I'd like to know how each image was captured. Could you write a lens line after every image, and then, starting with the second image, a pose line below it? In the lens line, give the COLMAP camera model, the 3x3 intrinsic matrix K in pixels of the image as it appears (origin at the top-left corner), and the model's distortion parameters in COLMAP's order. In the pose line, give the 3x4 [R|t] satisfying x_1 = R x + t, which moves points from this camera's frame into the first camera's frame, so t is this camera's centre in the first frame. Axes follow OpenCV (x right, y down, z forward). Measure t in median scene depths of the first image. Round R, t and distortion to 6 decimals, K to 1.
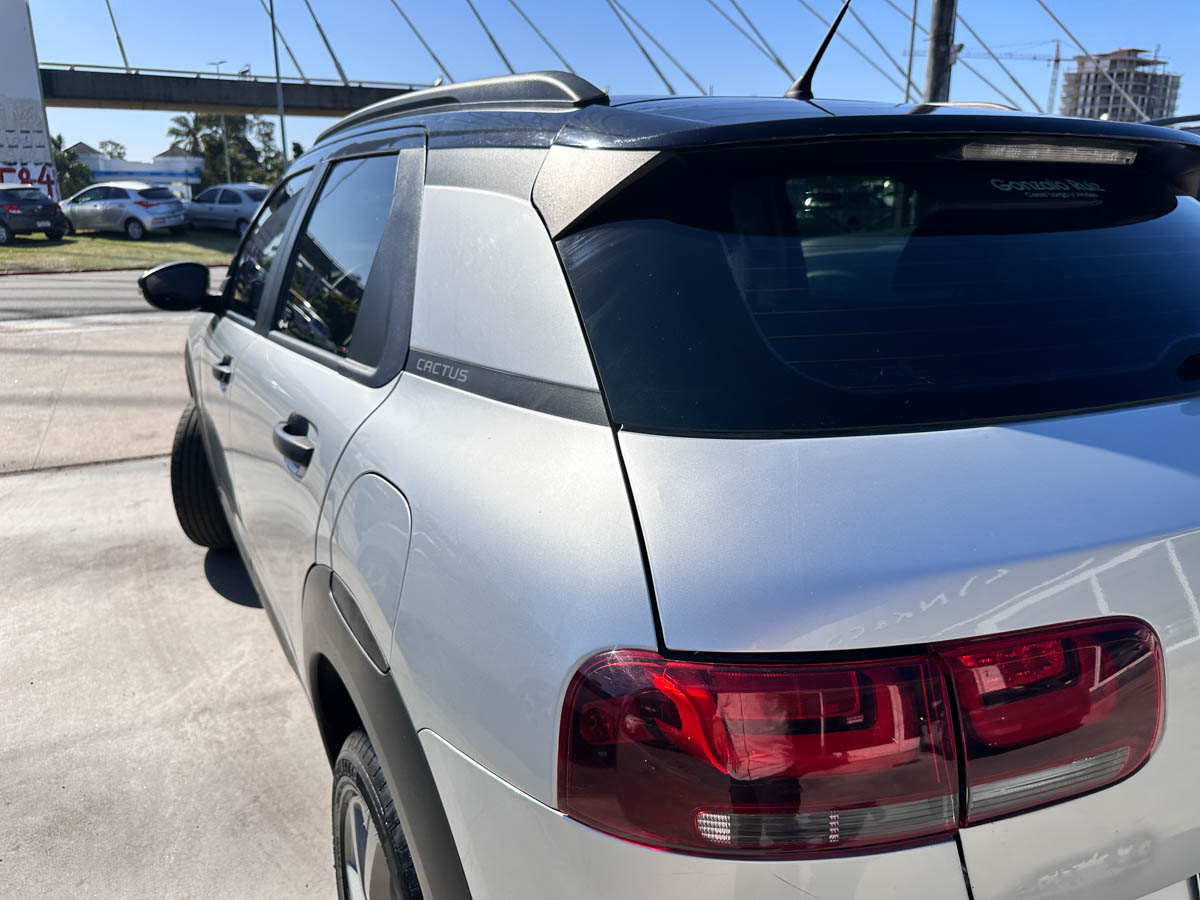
lens RADIAL K [[867.3, 0, 587.2], [0, 867.3, 448.5], [0, 0, 1]] dist [0.010862, -0.016891]
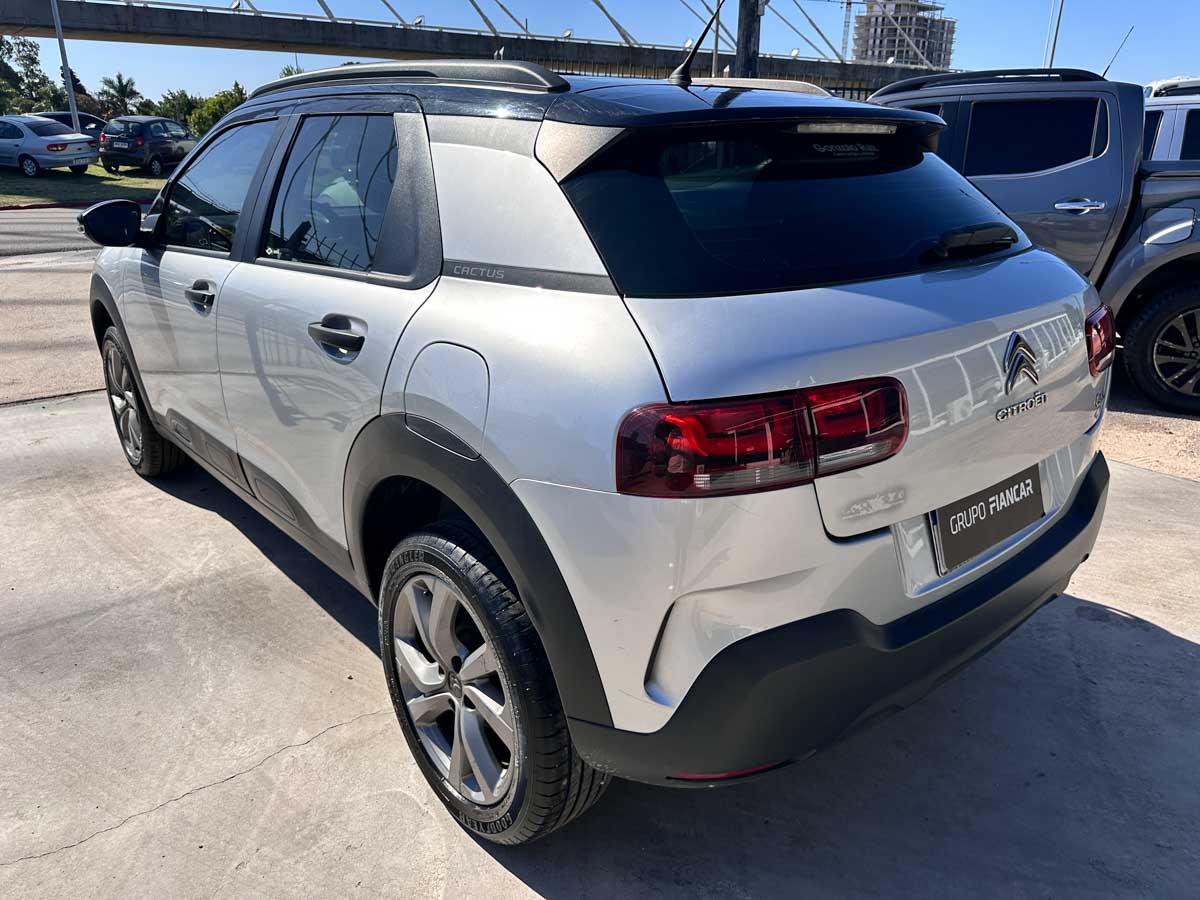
lens RADIAL K [[867.3, 0, 595.2], [0, 867.3, 446.8], [0, 0, 1]] dist [0.010862, -0.016891]
pose [[0.978557, -0.062074, 0.196402, -0.185444], [0.049058, 0.996308, 0.070459, 0.075212], [-0.200050, -0.059314, 0.977989, -0.346654]]
